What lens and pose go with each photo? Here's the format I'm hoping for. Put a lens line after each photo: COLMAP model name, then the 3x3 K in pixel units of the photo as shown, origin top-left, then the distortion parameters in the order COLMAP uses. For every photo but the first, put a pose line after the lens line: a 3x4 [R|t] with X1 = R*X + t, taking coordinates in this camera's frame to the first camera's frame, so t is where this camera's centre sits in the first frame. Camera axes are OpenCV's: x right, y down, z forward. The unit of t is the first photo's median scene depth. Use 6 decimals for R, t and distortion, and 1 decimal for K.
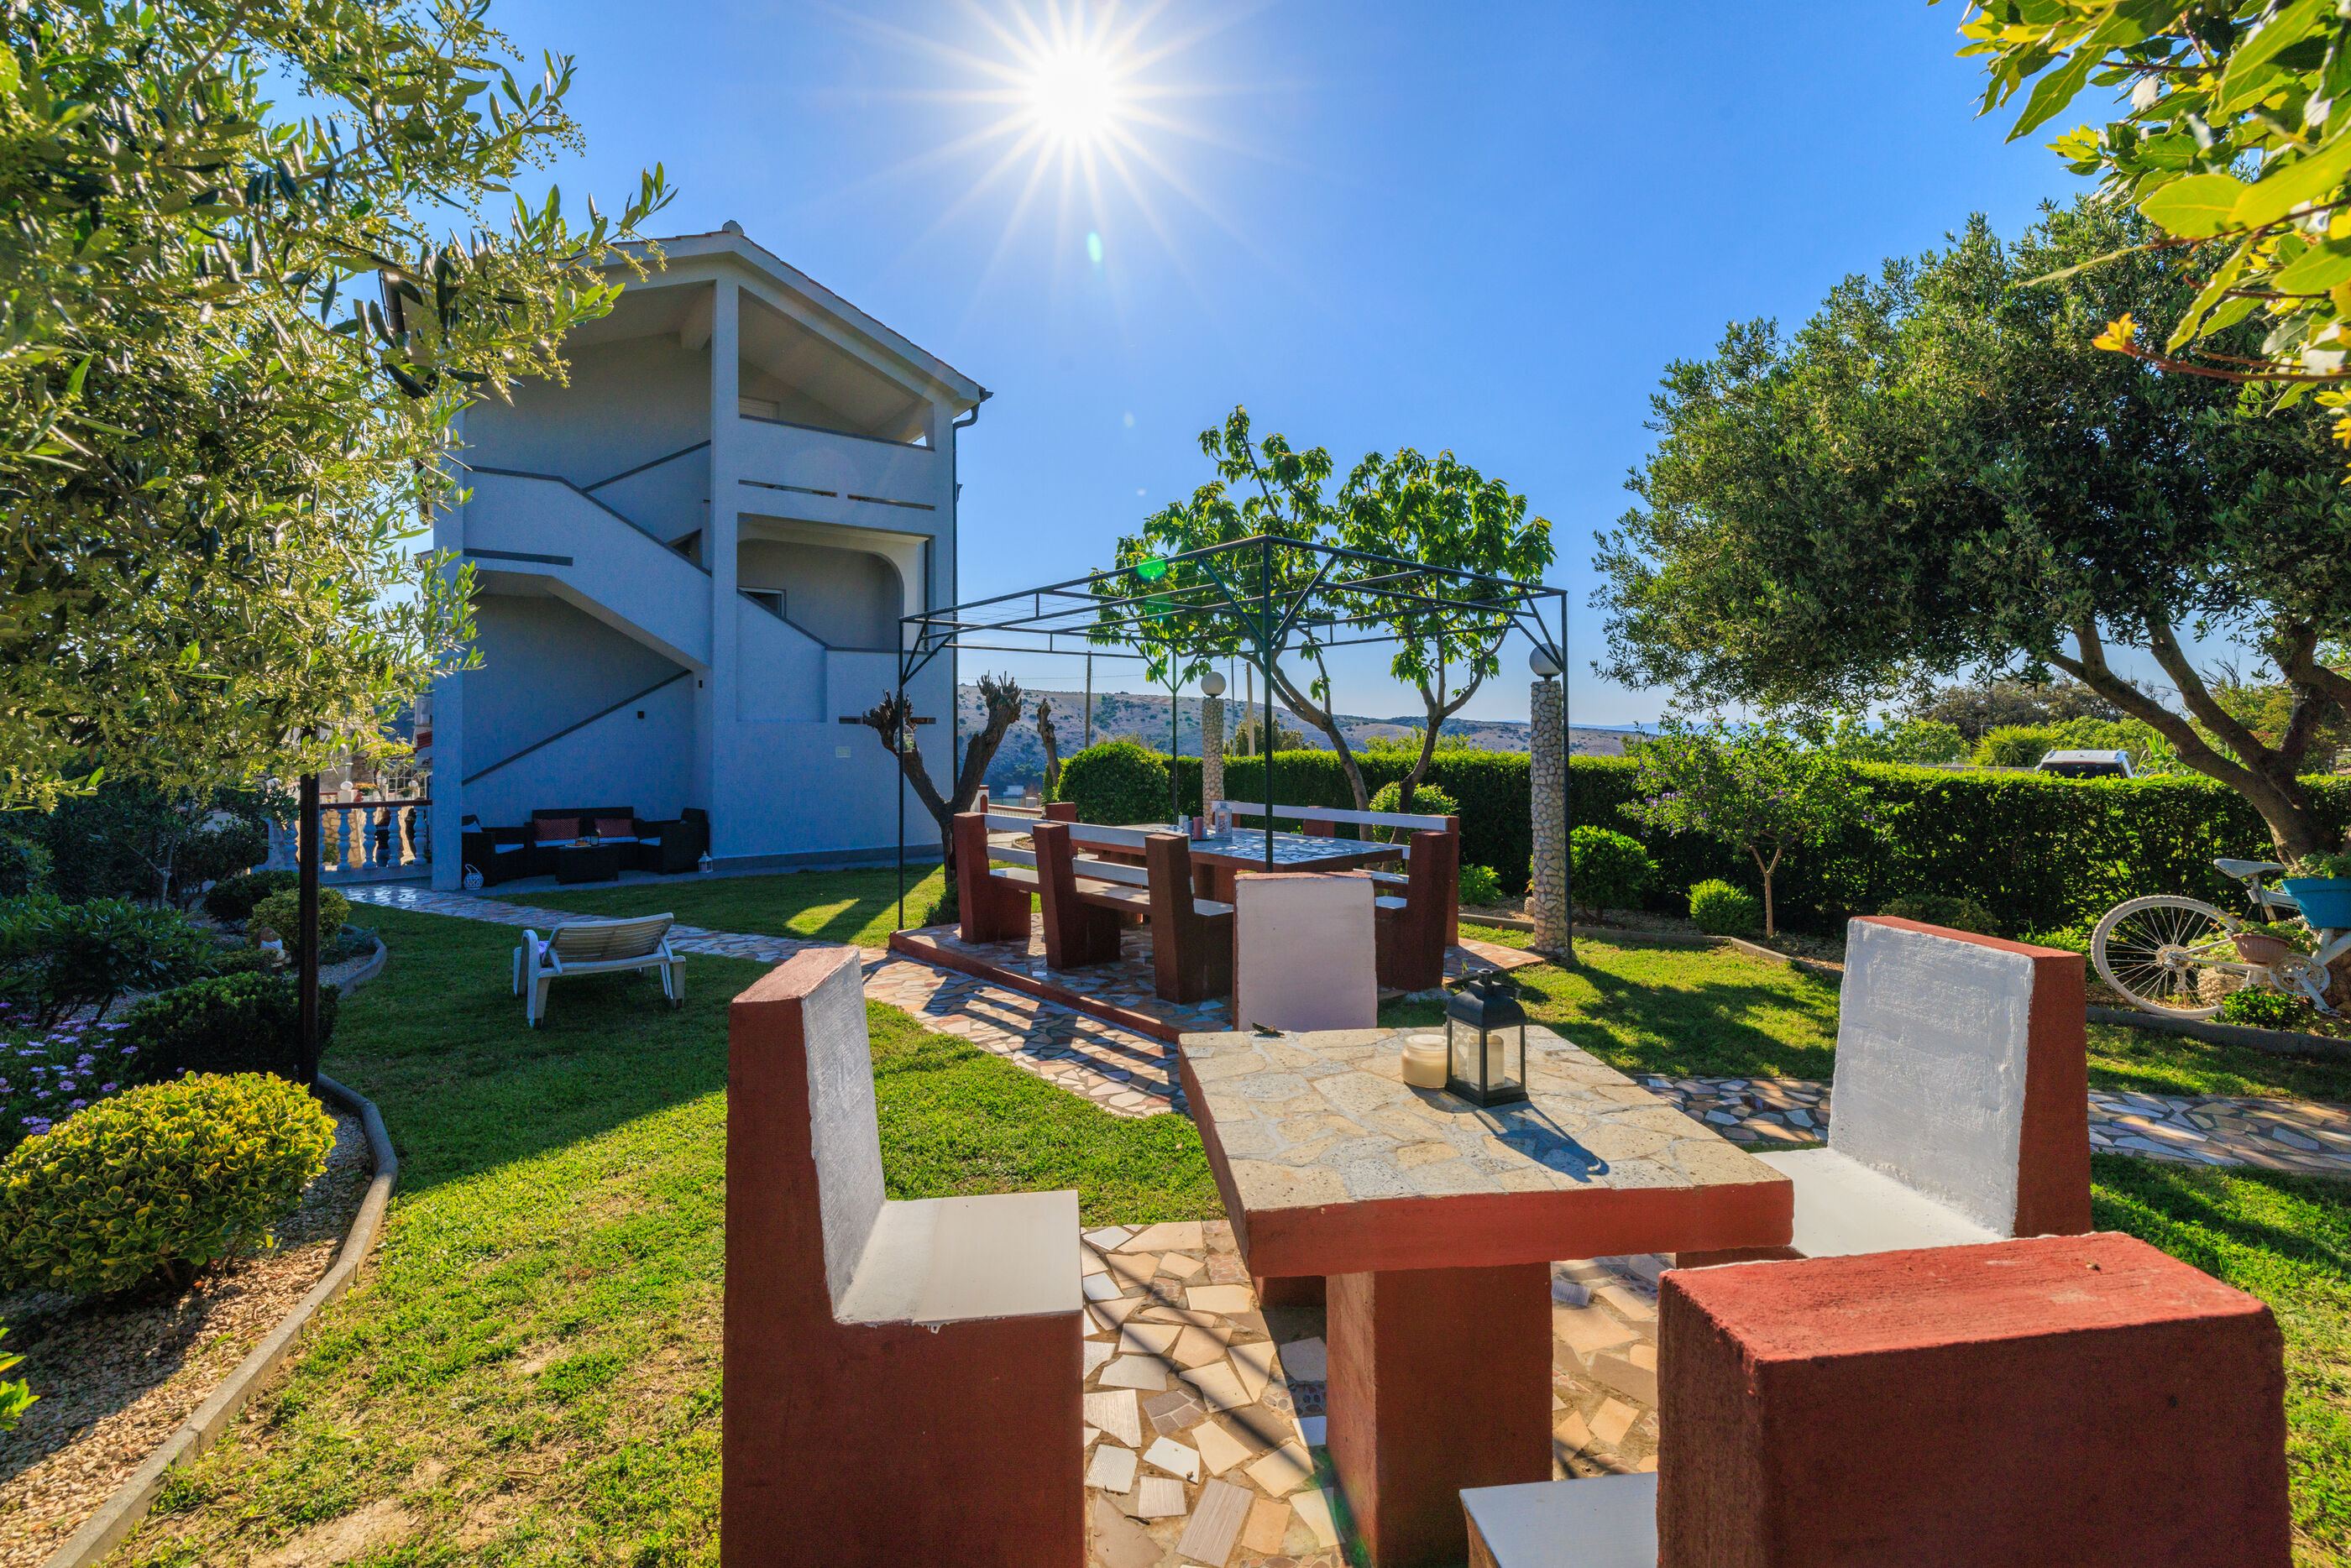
lens RADIAL K [[1008.9, 0, 1172.1], [0, 1008.9, 691.0], [0, 0, 1]] dist [0.001153, 0.000081]
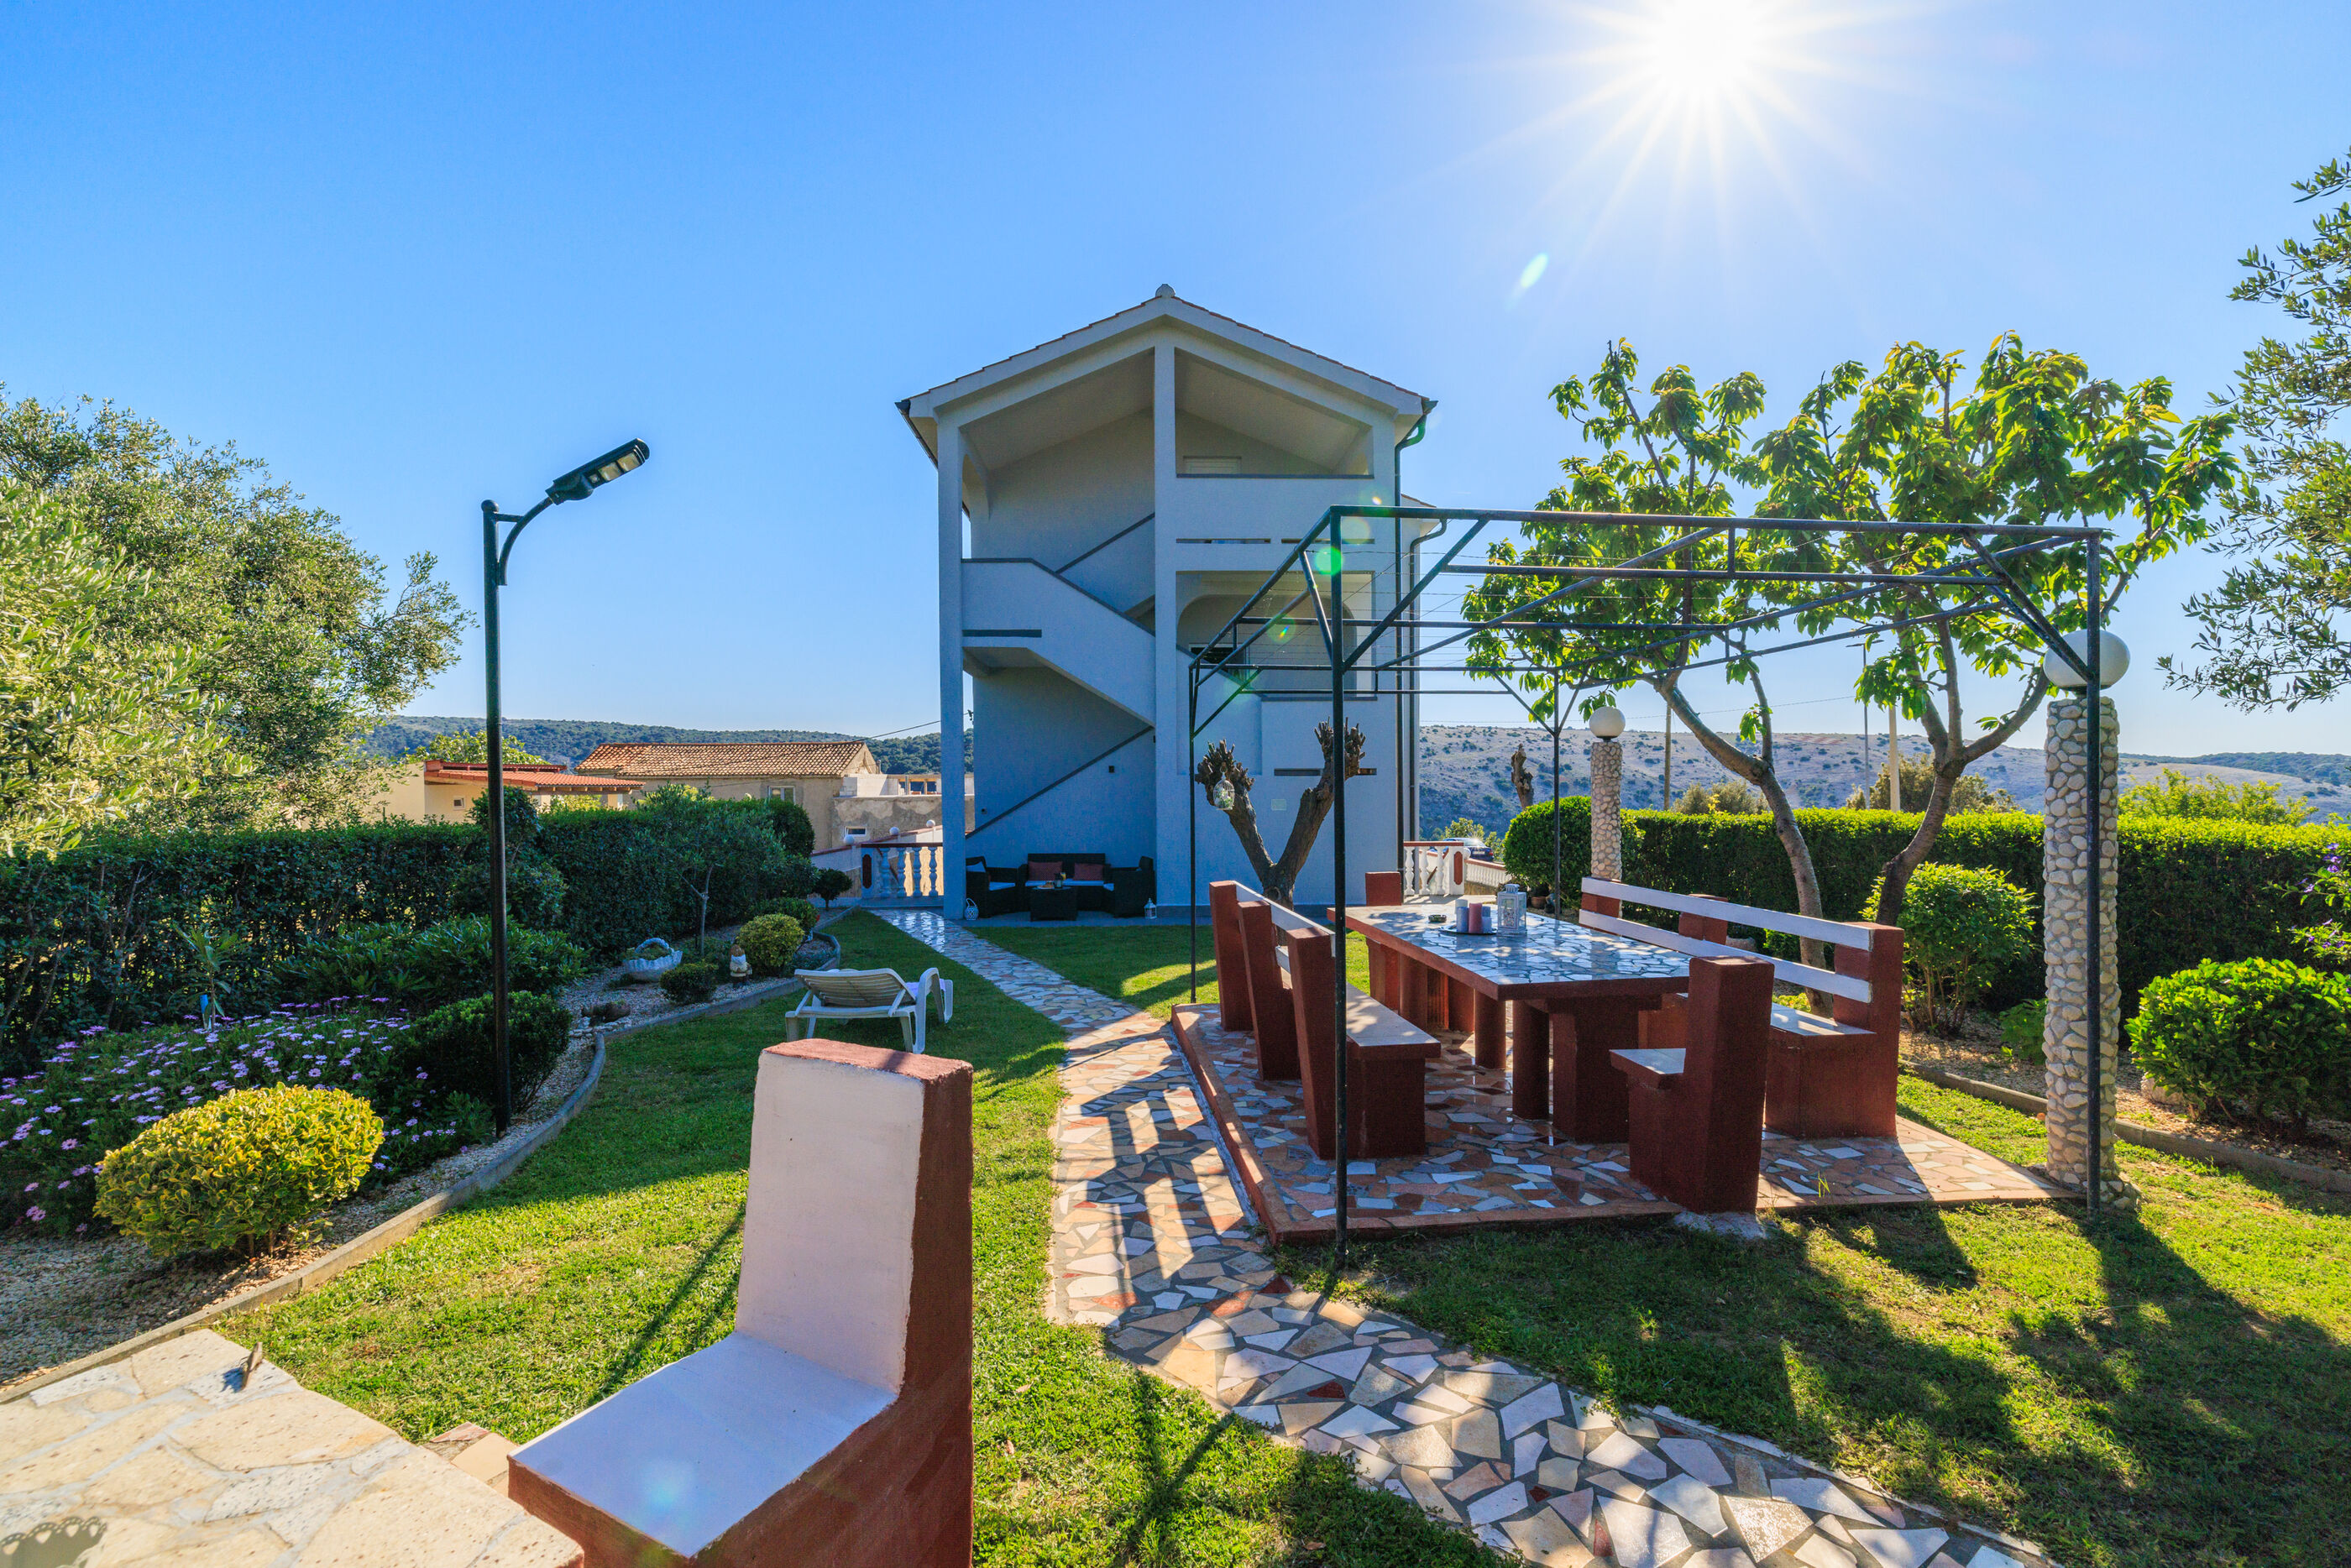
lens RADIAL K [[1009.7, 0, 1176.0], [0, 1009.7, 777.0], [0, 0, 1]] dist [0.000879, 0.000615]
pose [[0.833234, -0.007197, -0.552874, 0.155219], [0.028770, 0.999125, 0.030353, 0.001322], [0.552172, -0.041198, 0.832712, 0.155034]]
